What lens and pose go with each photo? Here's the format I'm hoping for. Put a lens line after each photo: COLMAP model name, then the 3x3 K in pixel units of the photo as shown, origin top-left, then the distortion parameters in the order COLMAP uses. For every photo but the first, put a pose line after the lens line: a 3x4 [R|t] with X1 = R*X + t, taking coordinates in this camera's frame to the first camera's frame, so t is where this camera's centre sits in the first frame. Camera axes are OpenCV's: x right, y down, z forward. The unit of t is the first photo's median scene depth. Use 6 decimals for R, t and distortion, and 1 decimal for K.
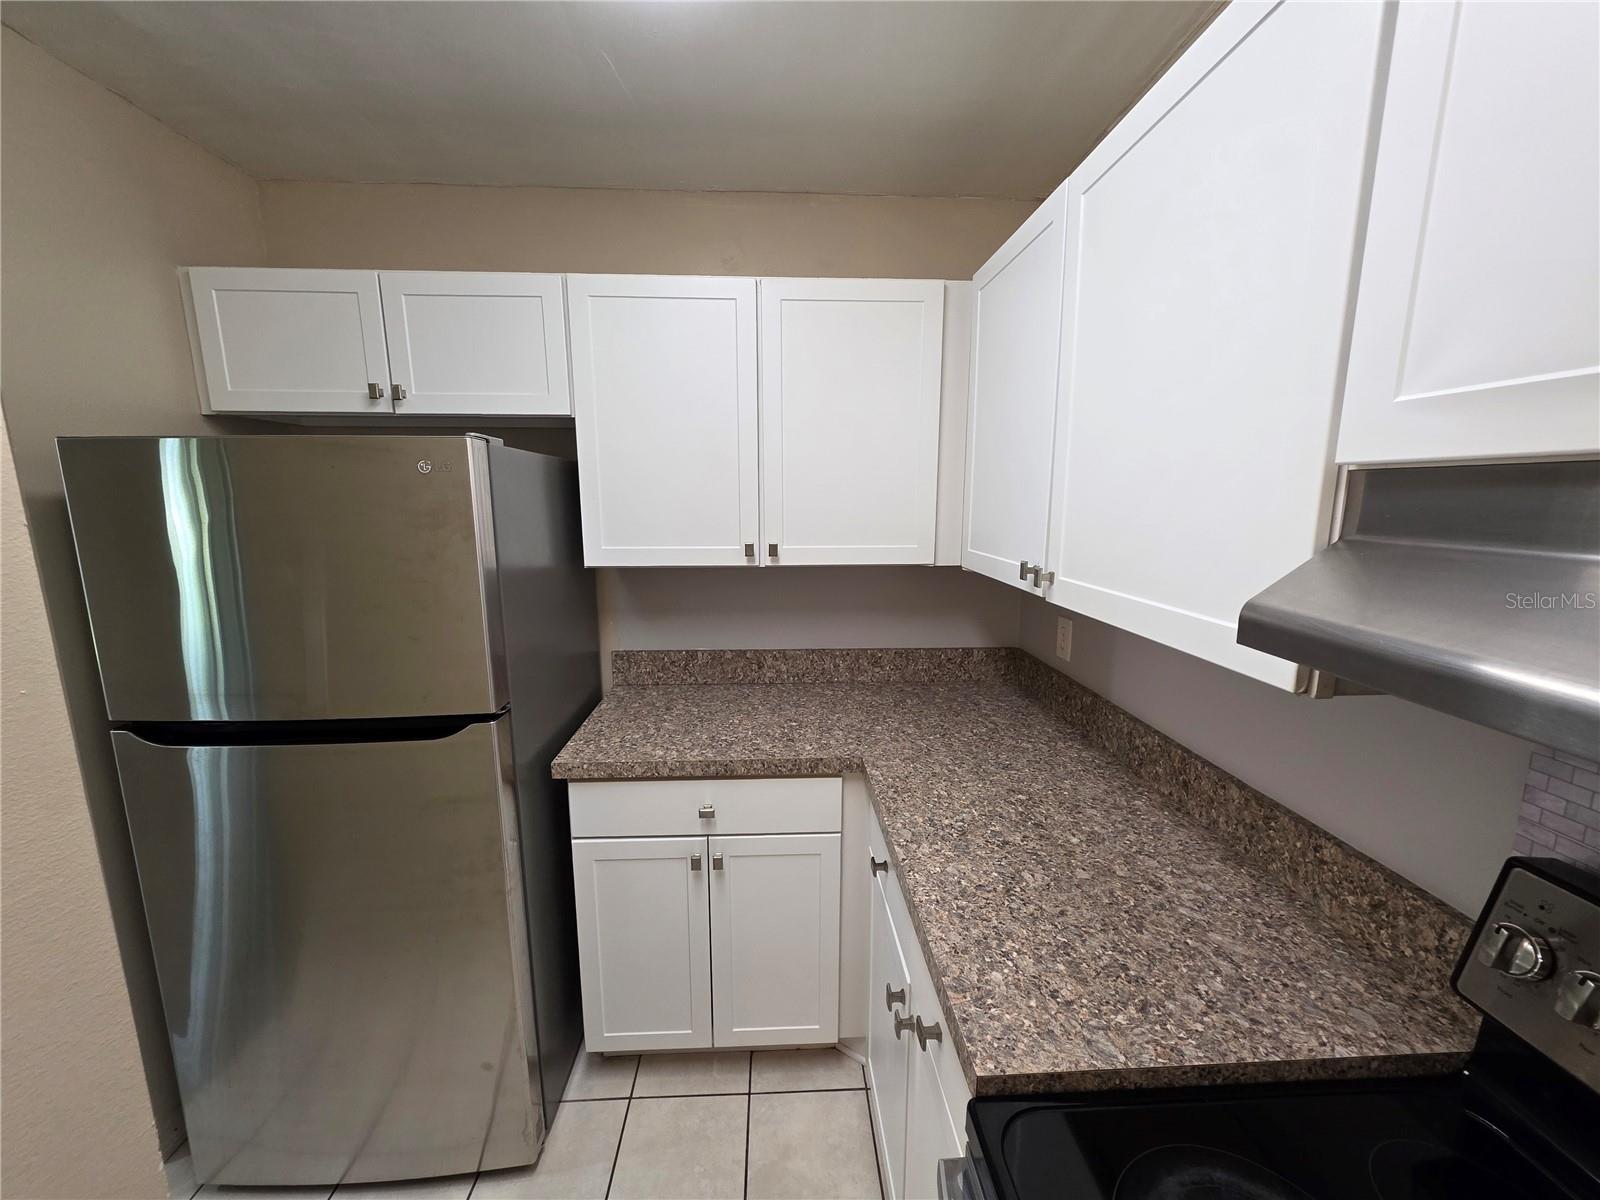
lens RADIAL K [[650.6, 0, 819.1], [0, 650.6, 603.3], [0, 0, 1]] dist [-0.001141, 0.000068]
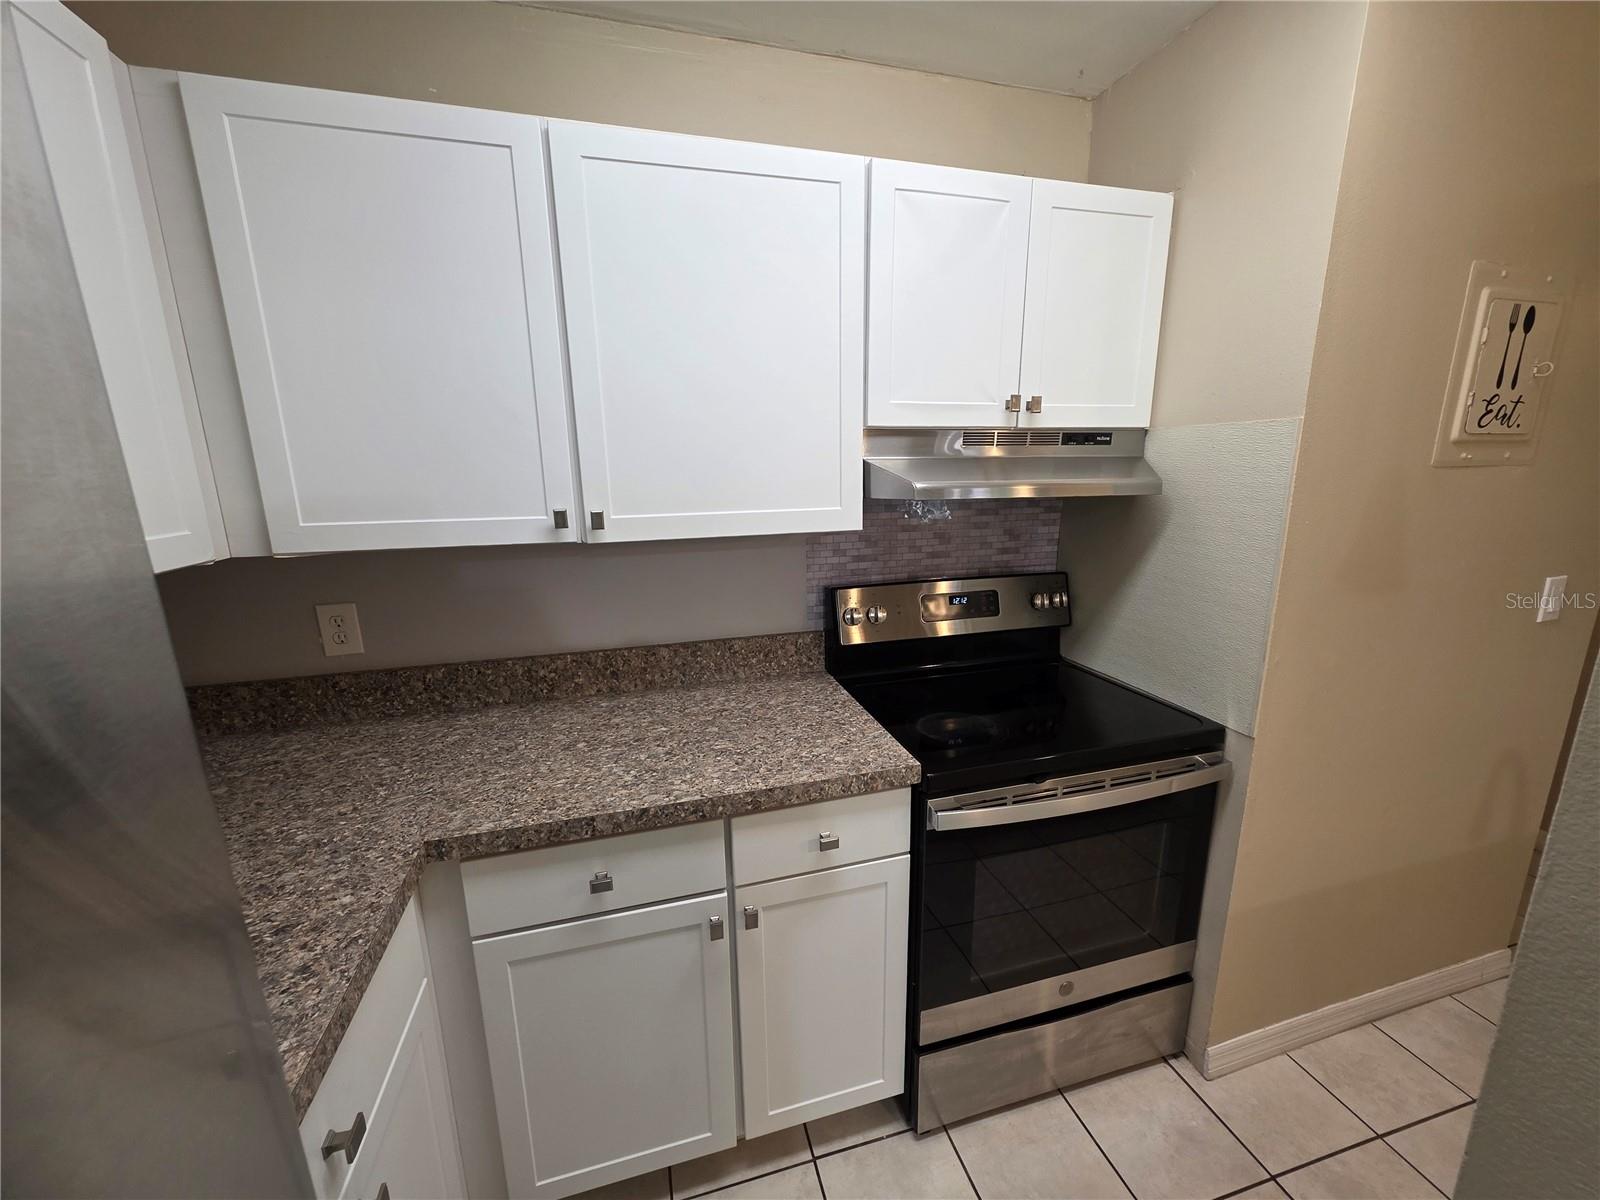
lens RADIAL K [[645.6, 0, 793.4], [0, 645.6, 606.8], [0, 0, 1]] dist [0.000006, -0.000165]
pose [[-0.197982, -0.218171, 0.955617, -0.589078], [0.177183, 0.950890, 0.253800, -0.092779], [-0.964059, 0.219566, -0.149603, 0.683376]]
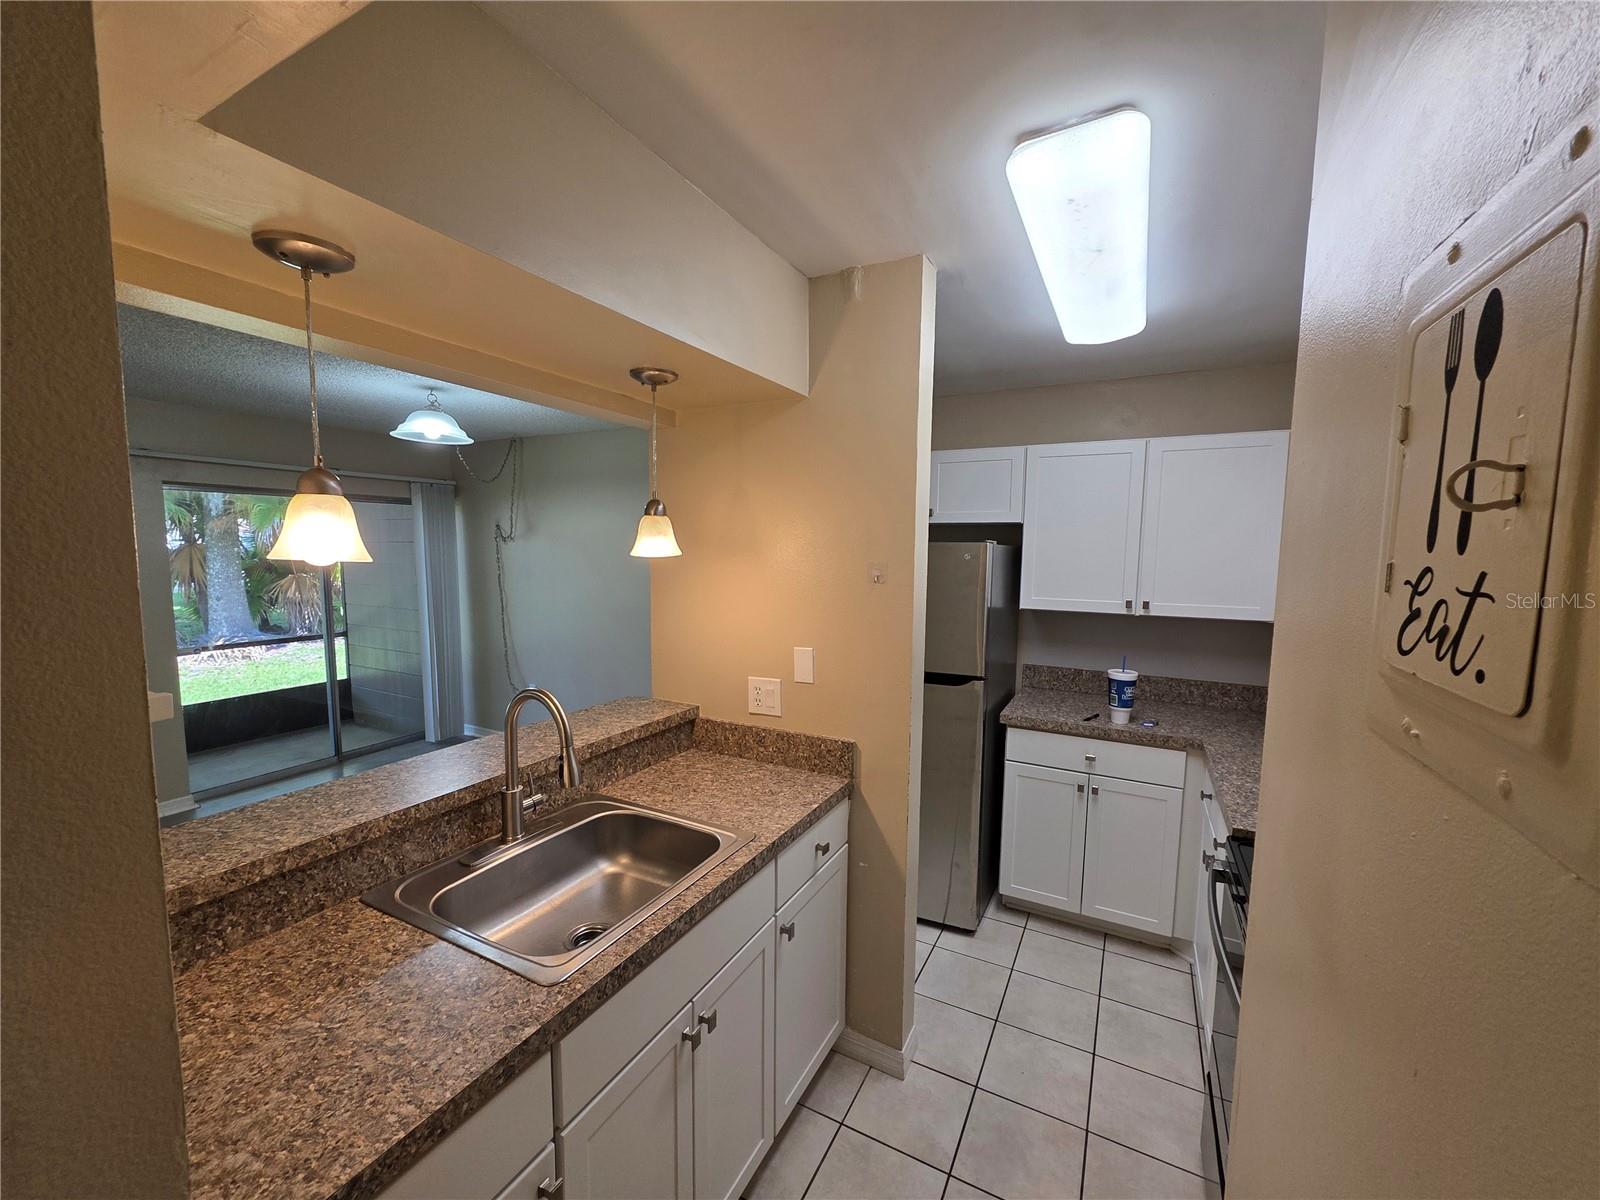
lens RADIAL K [[647.5, 0, 791.2], [0, 647.5, 607.0], [0, 0, 1]] dist [-0.000737, 0.000491]
pose [[0.845453, 0.058523, -0.530834, 0.038967], [-0.097903, 0.994117, -0.046331, 0.087837], [0.525000, 0.091140, 0.846208, -0.858945]]
